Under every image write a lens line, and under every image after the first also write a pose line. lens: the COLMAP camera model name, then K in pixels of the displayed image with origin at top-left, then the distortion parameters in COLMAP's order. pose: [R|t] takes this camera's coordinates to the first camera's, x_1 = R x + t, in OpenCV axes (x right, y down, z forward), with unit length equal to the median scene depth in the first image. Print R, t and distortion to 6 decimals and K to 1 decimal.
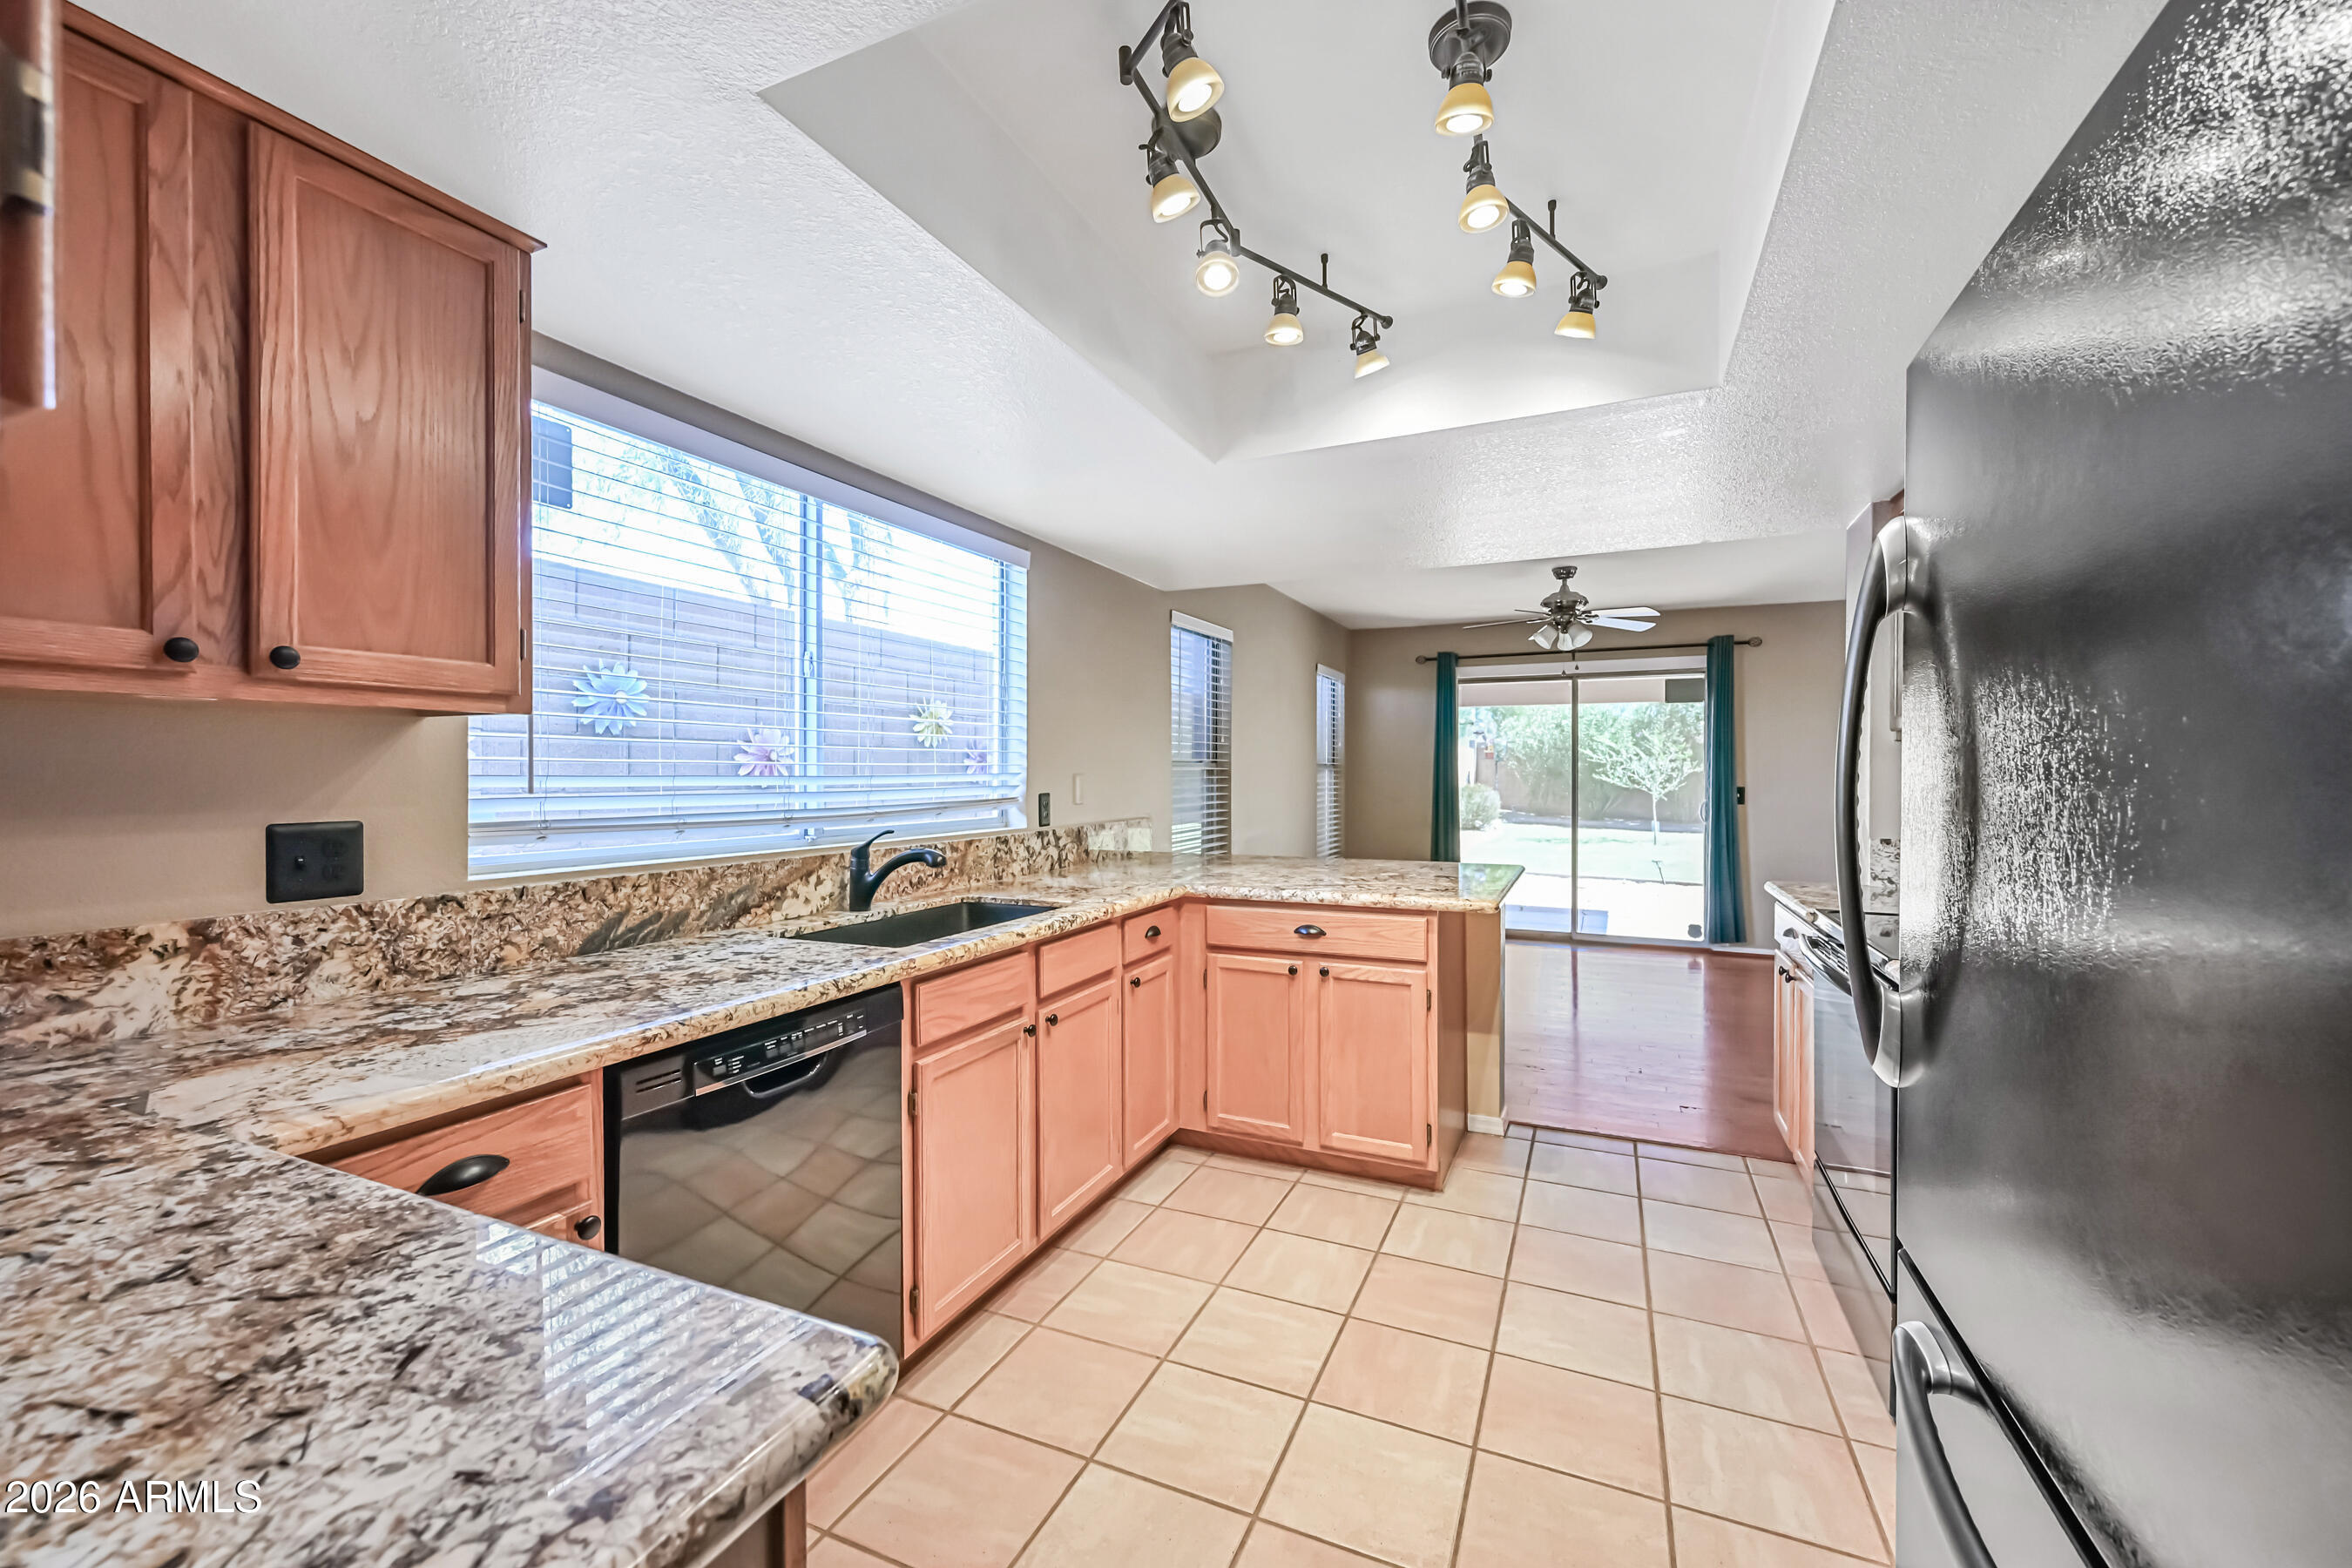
lens RADIAL K [[937.2, 0, 1176.0], [0, 937.2, 784.0], [0, 0, 1]] dist [-0.002995, -0.000094]
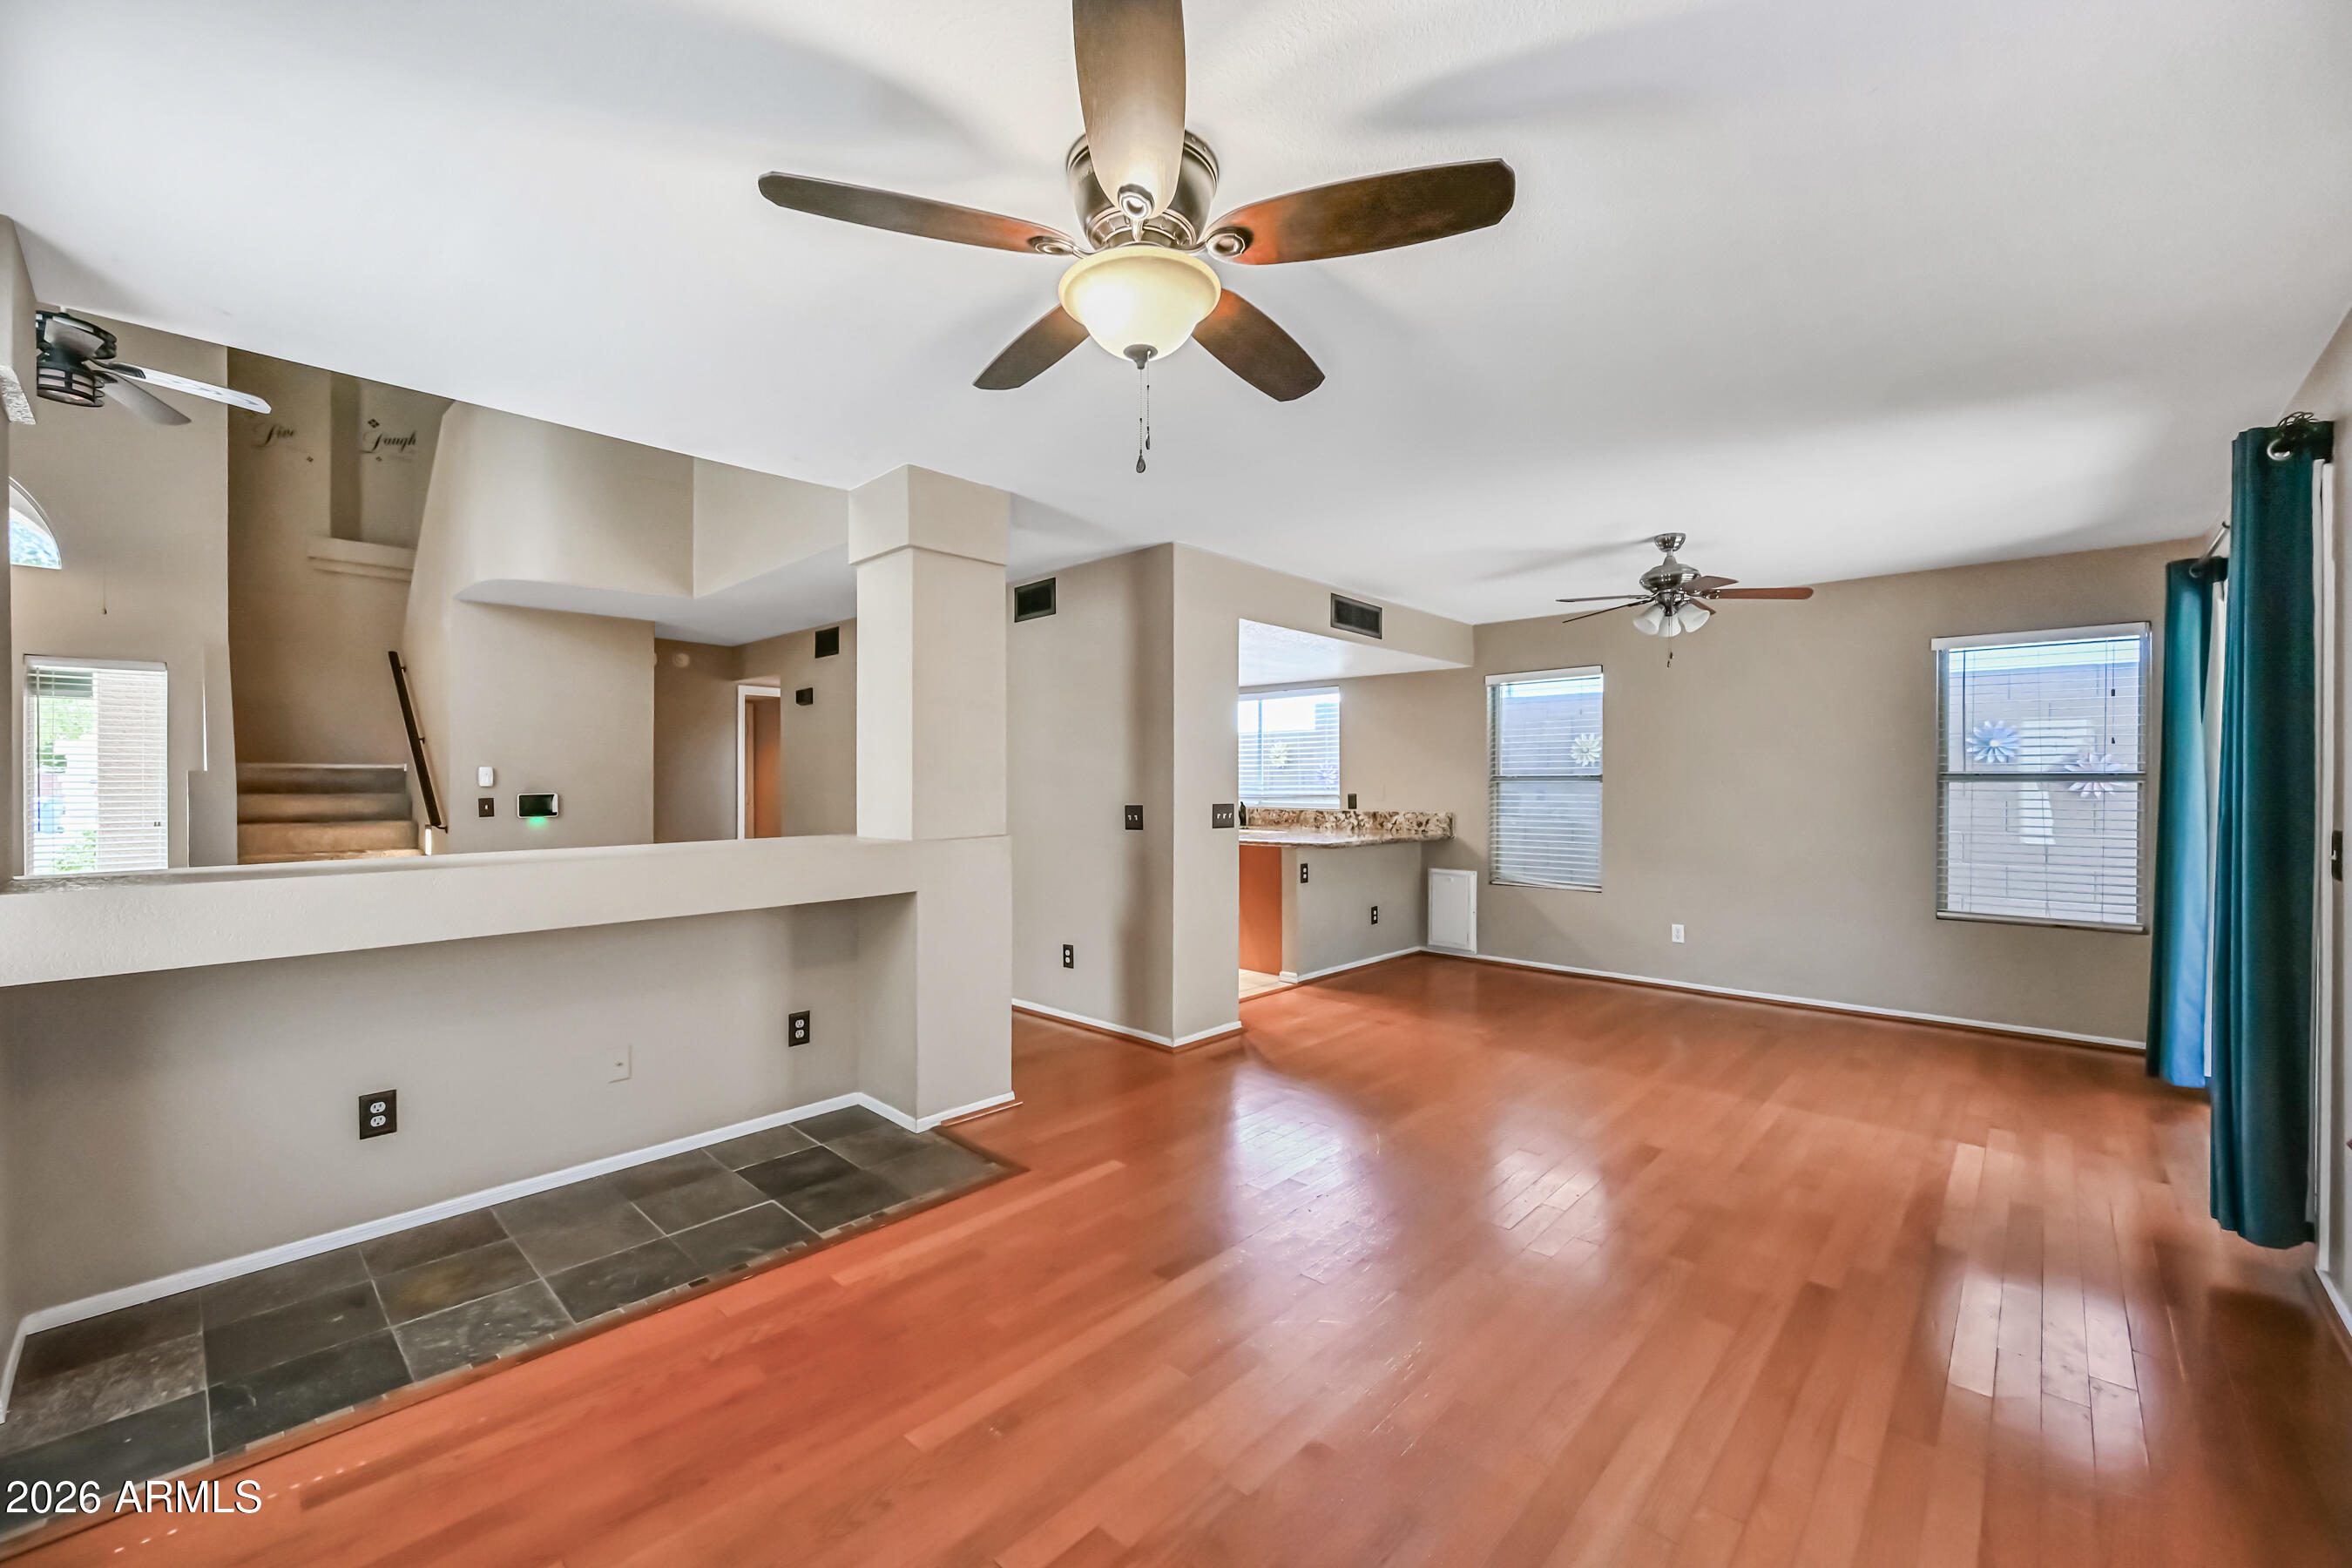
lens RADIAL K [[933.2, 0, 1176.0], [0, 933.2, 784.0], [0, 0, 1]] dist [0.000955, 0.000228]
pose [[-0.315999, 0.003295, -0.948754, 3.686378], [-0.012603, 0.999891, 0.007670, -0.043311], [0.948676, 0.014381, -0.315923, 2.354849]]
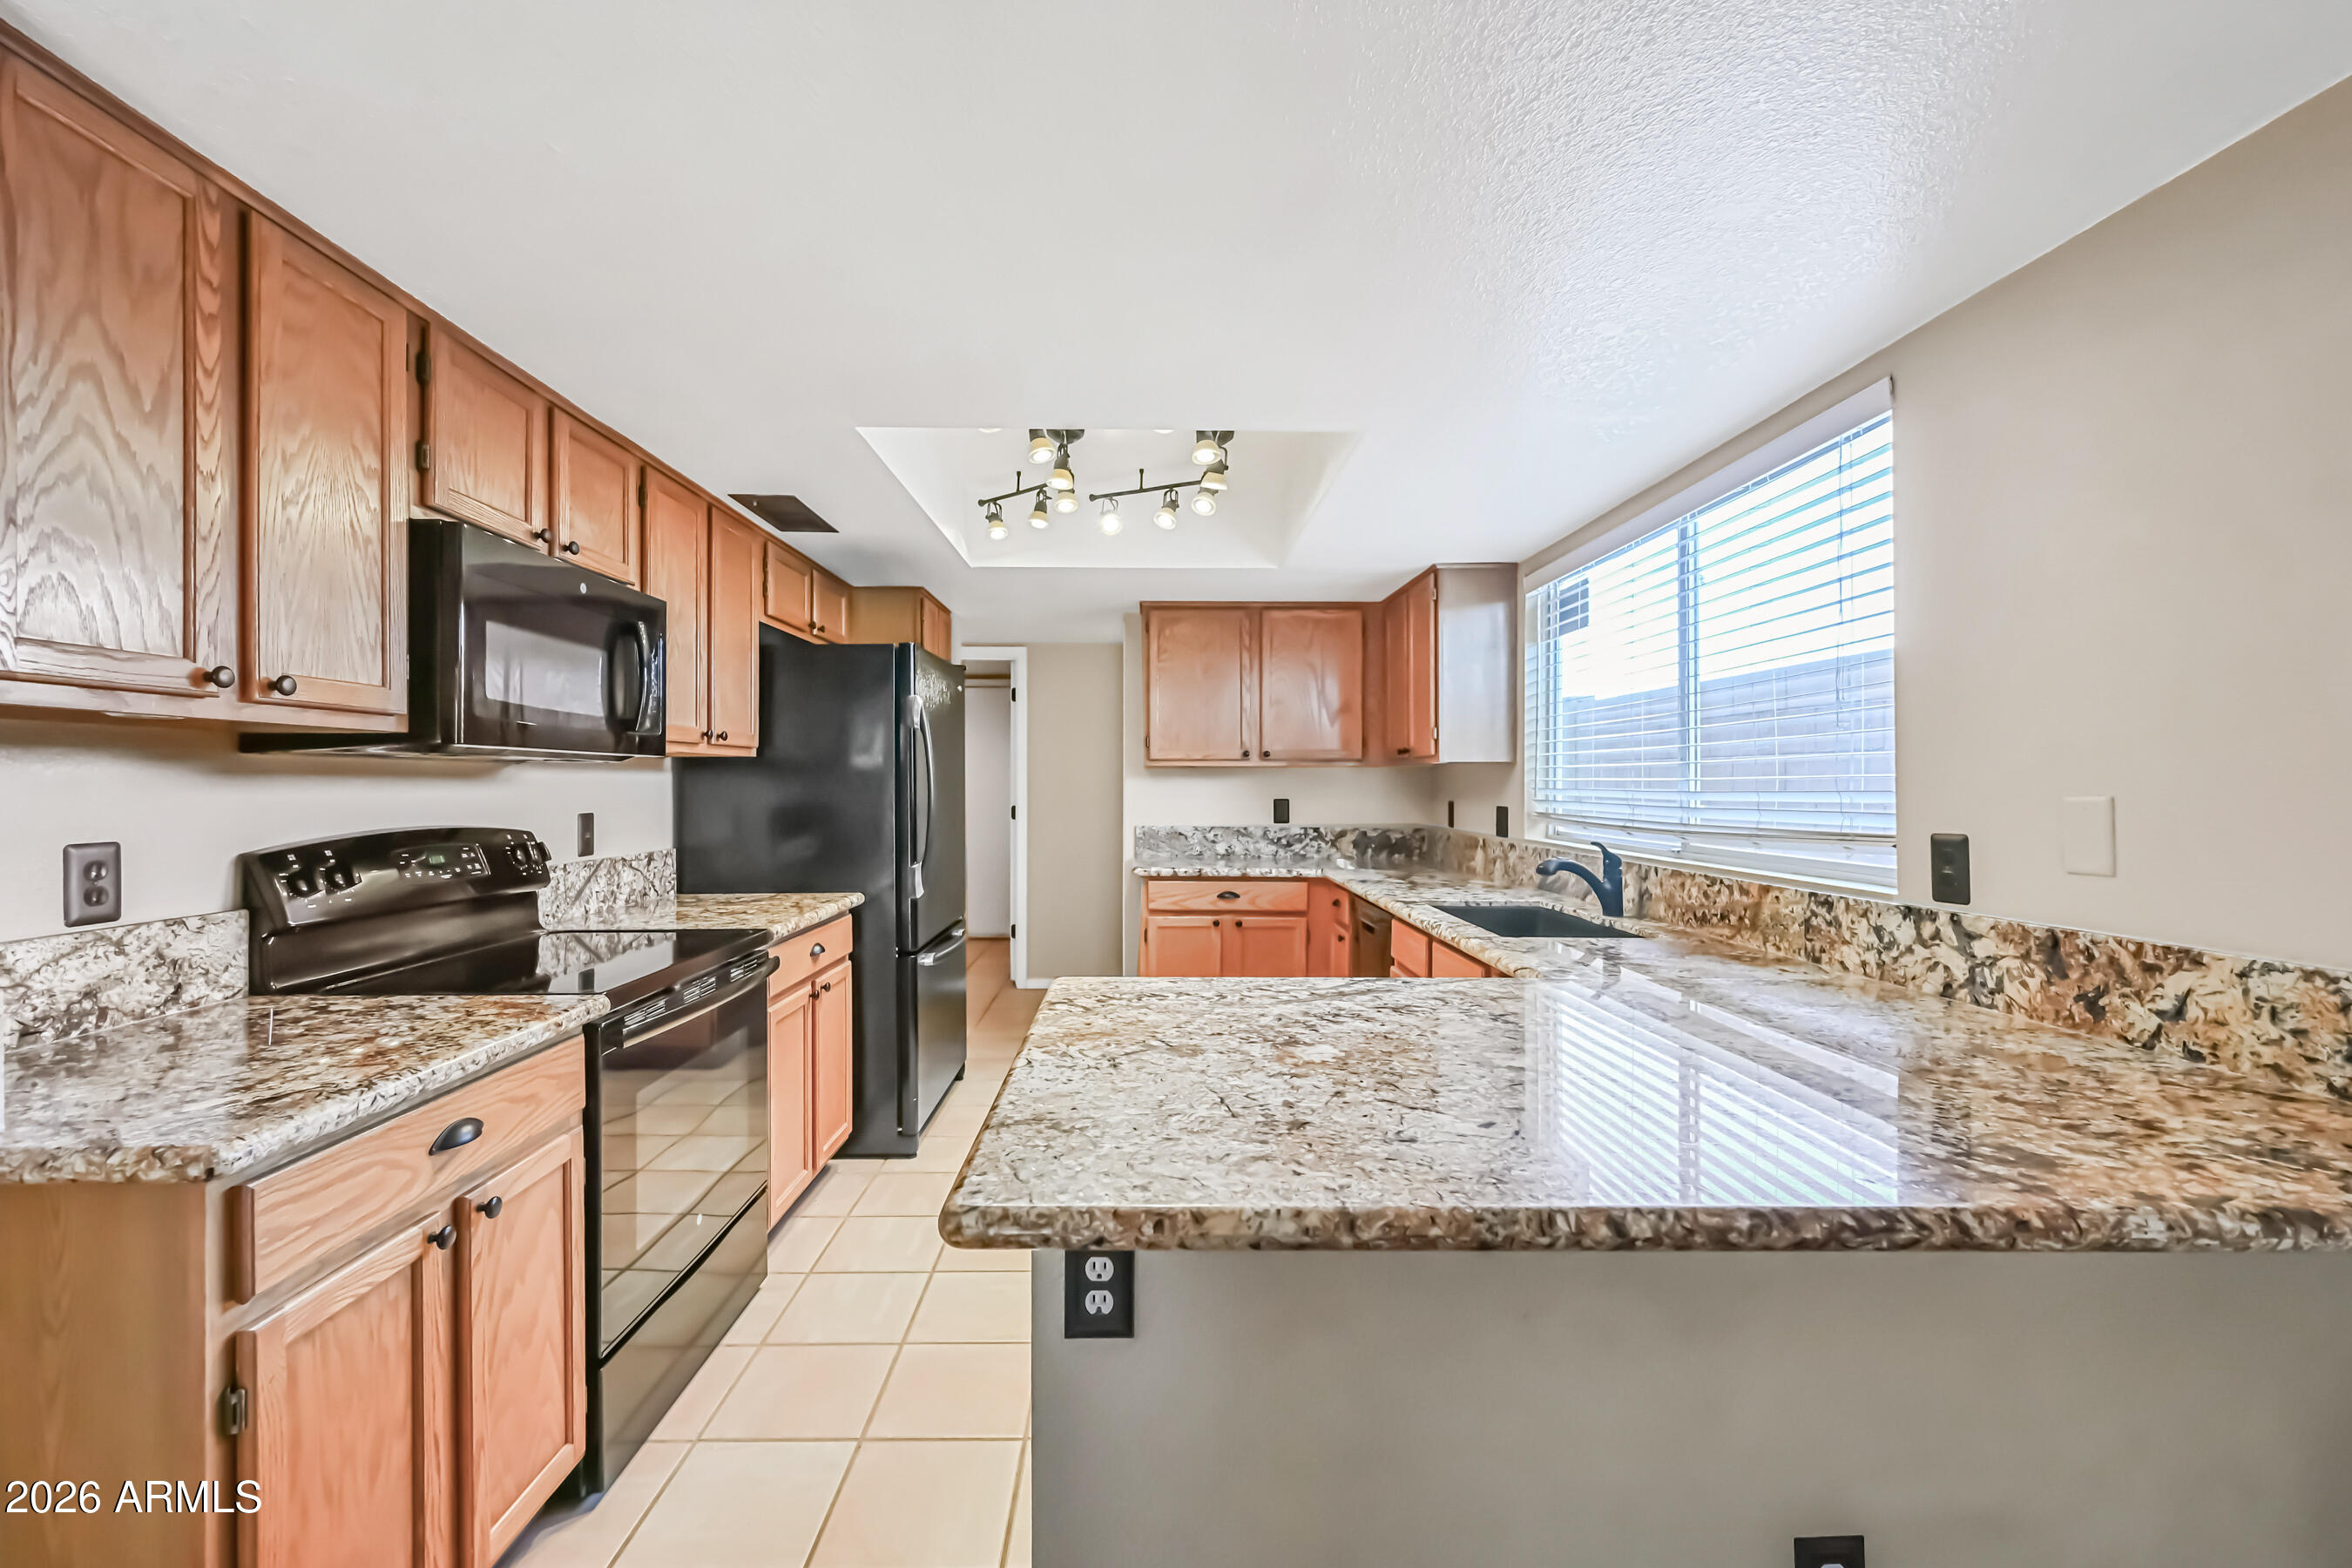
lens RADIAL K [[963.6, 0, 1153.5], [0, 963.6, 788.2], [0, 0, 1]] dist [-0.000926, 0.000288]
pose [[-0.904346, 0.005980, -0.426758, 0.798294], [-0.001680, 0.999844, 0.017571, -0.039197], [0.426796, 0.016608, -0.904195, 2.314553]]
